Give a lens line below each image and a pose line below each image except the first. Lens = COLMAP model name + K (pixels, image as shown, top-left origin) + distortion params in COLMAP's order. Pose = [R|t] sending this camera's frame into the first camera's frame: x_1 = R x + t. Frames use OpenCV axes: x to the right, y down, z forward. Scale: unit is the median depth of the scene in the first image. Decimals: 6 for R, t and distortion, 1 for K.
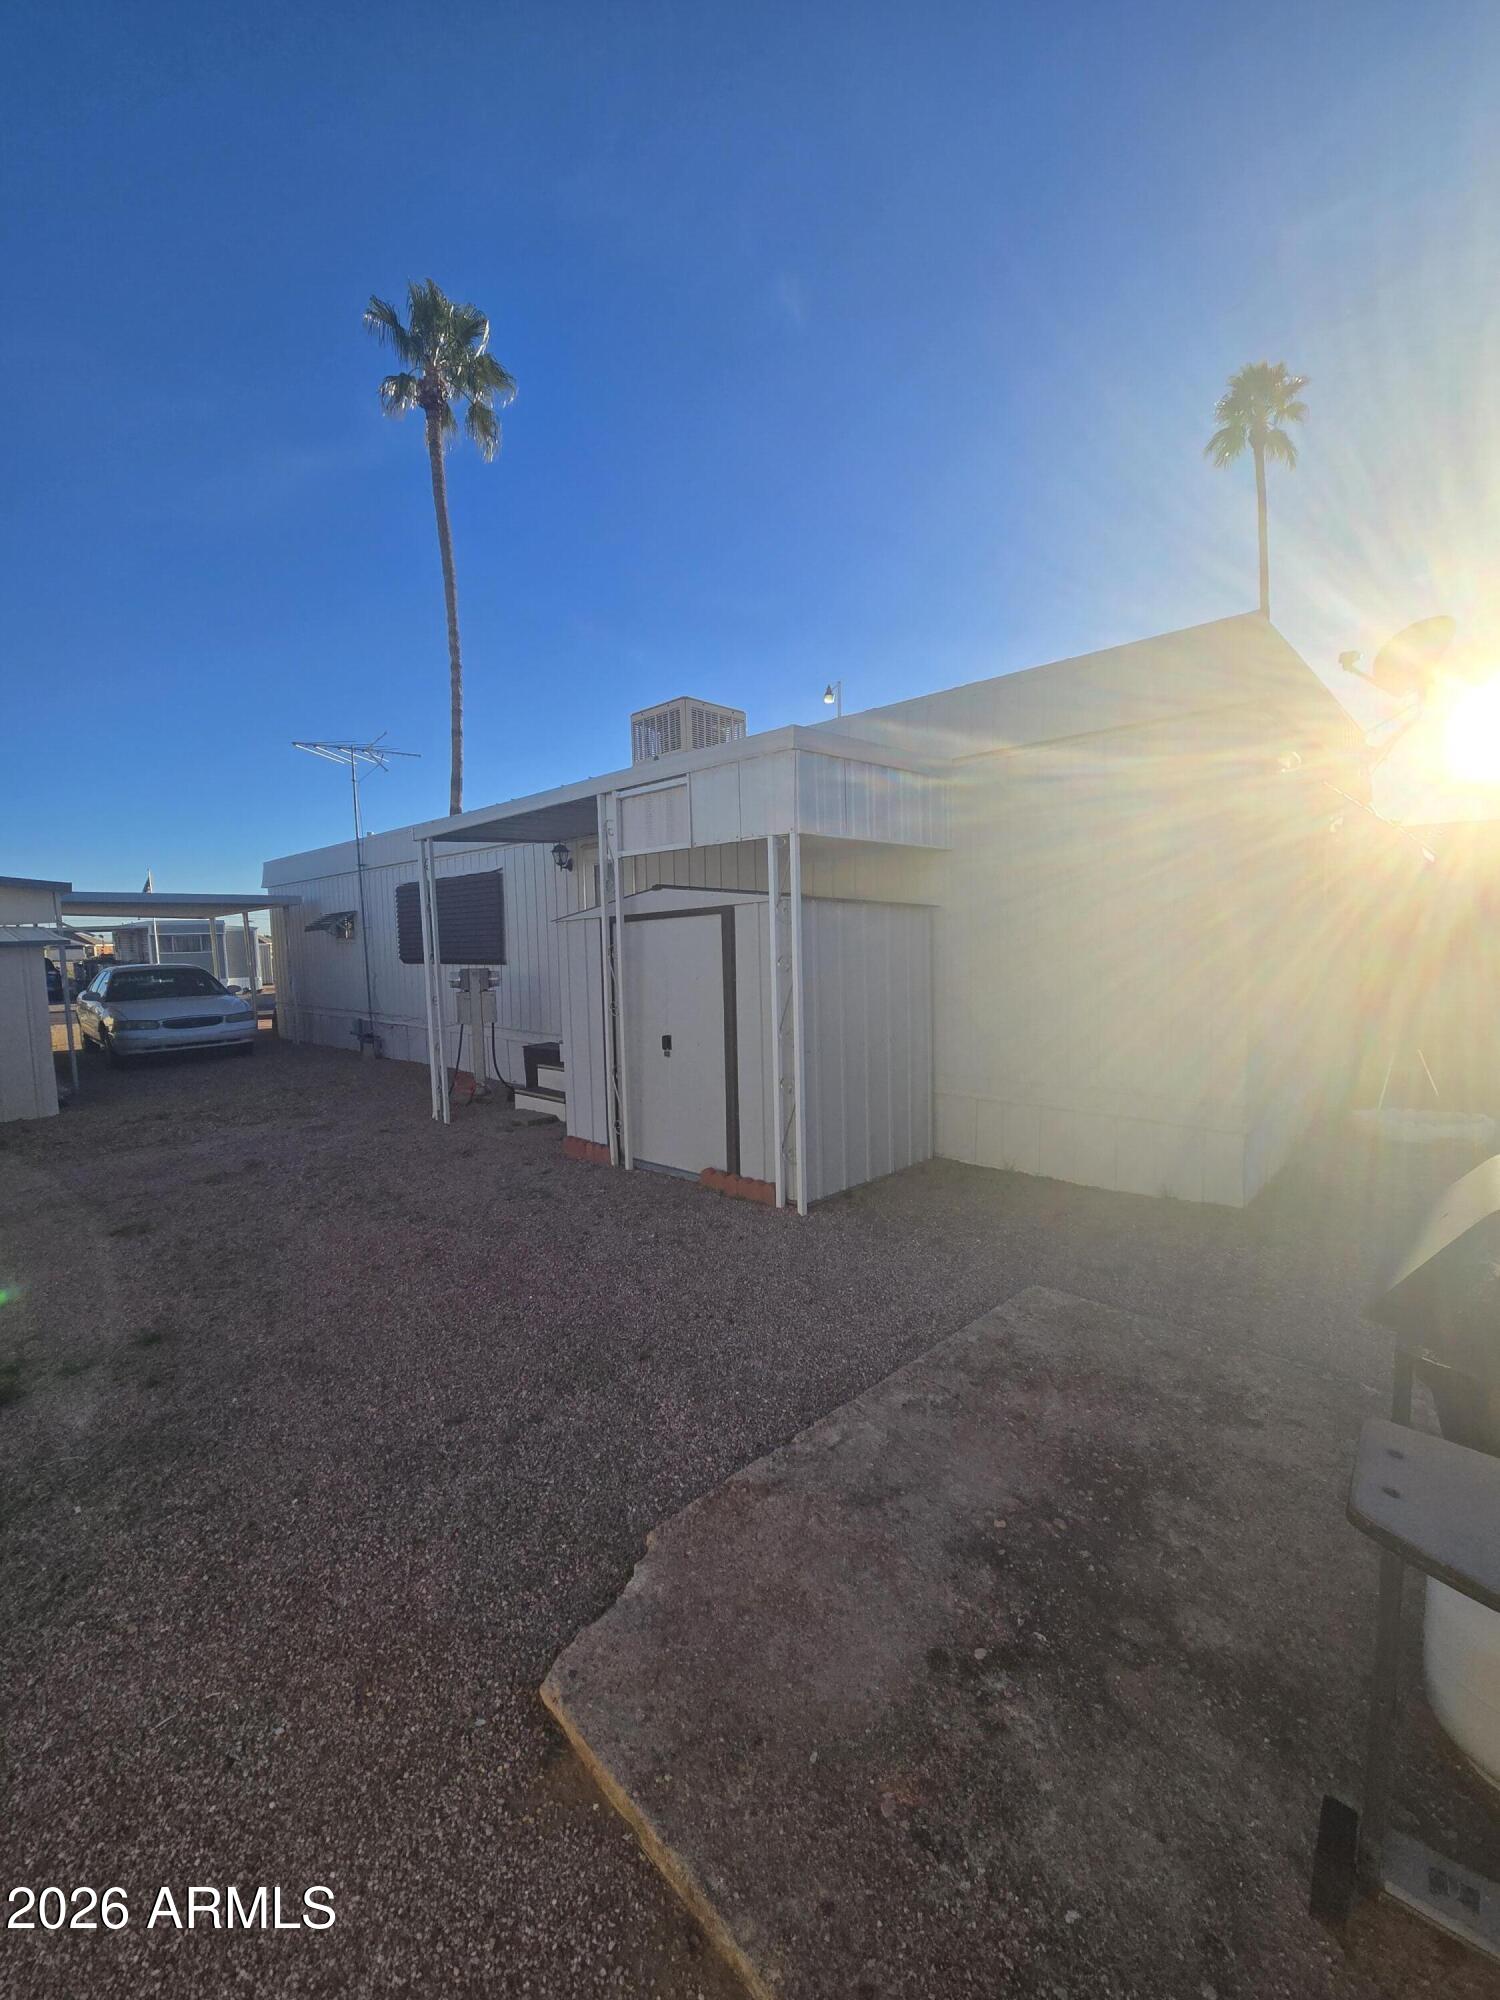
lens RADIAL K [[812.4, 0, 747.0], [0, 812.4, 1004.9], [0, 0, 1]] dist [0.000479, -0.000643]
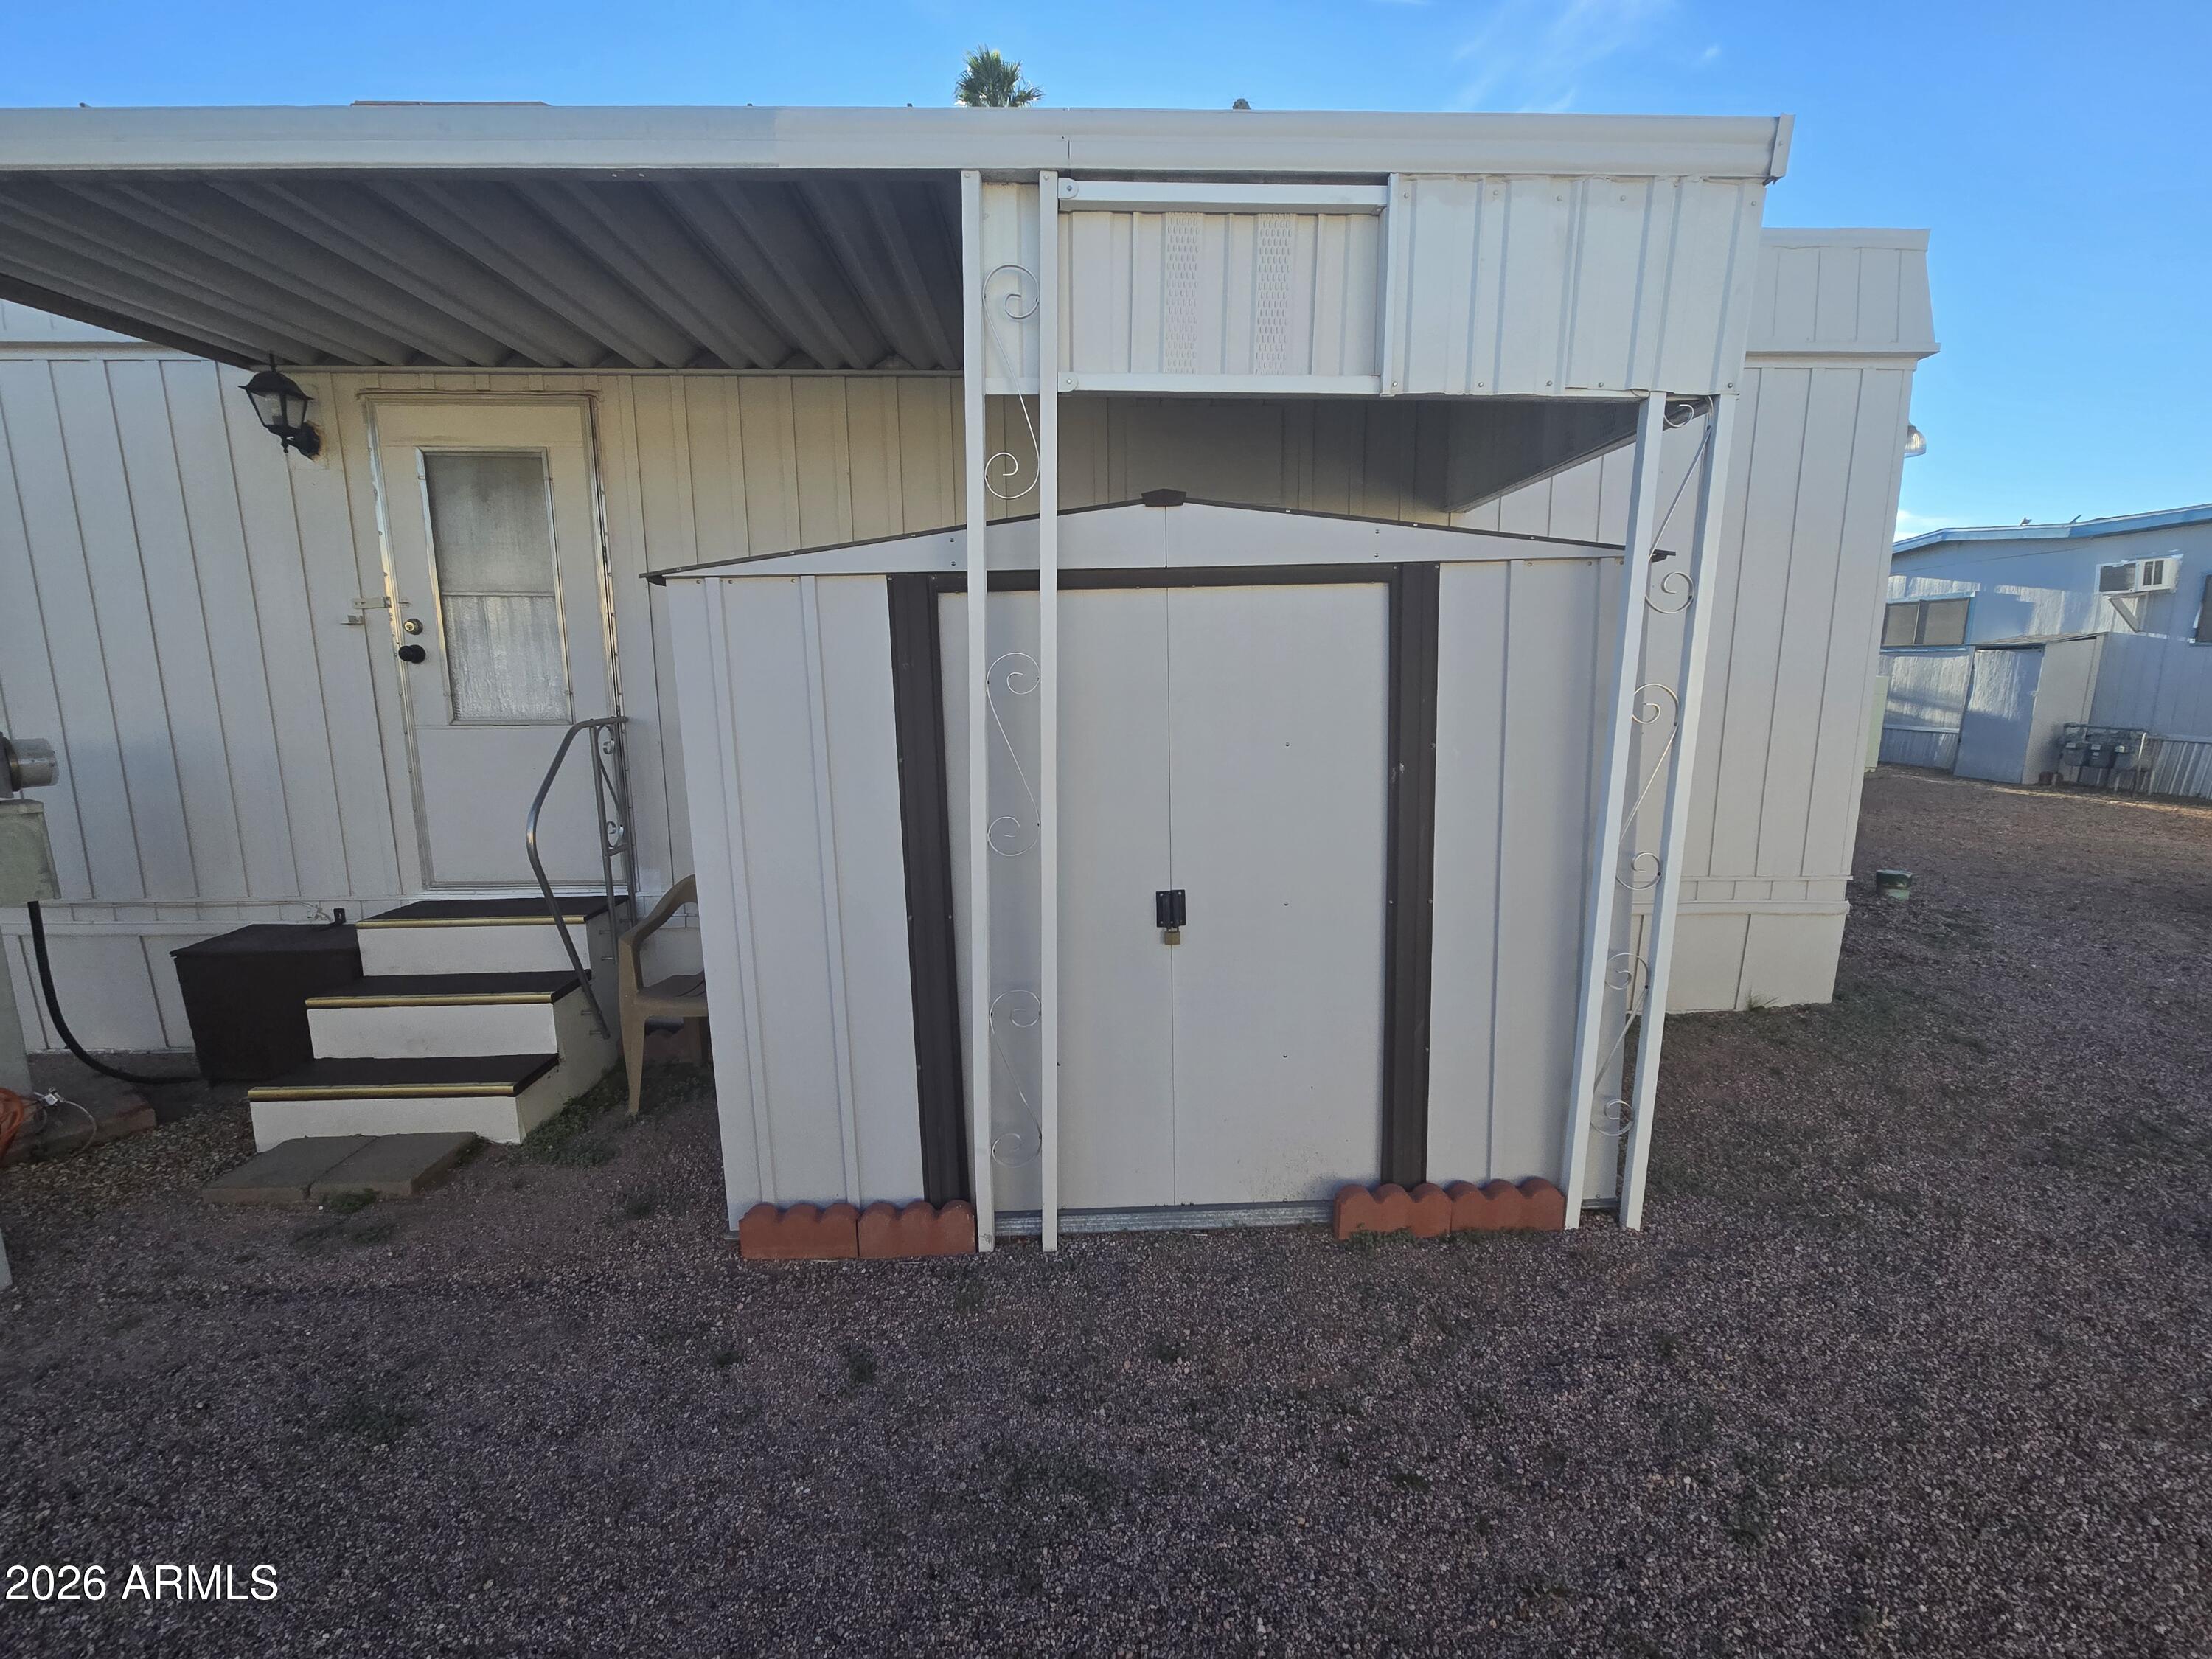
lens RADIAL K [[898.6, 0, 1112.0], [0, 898.6, 822.7], [0, 0, 1]] dist [0.000479, -0.000643]
pose [[0.699544, -0.099234, 0.707666, -0.419163], [0.043985, 0.994413, 0.095963, -0.038129], [-0.713235, -0.036003, 0.700000, 0.711026]]
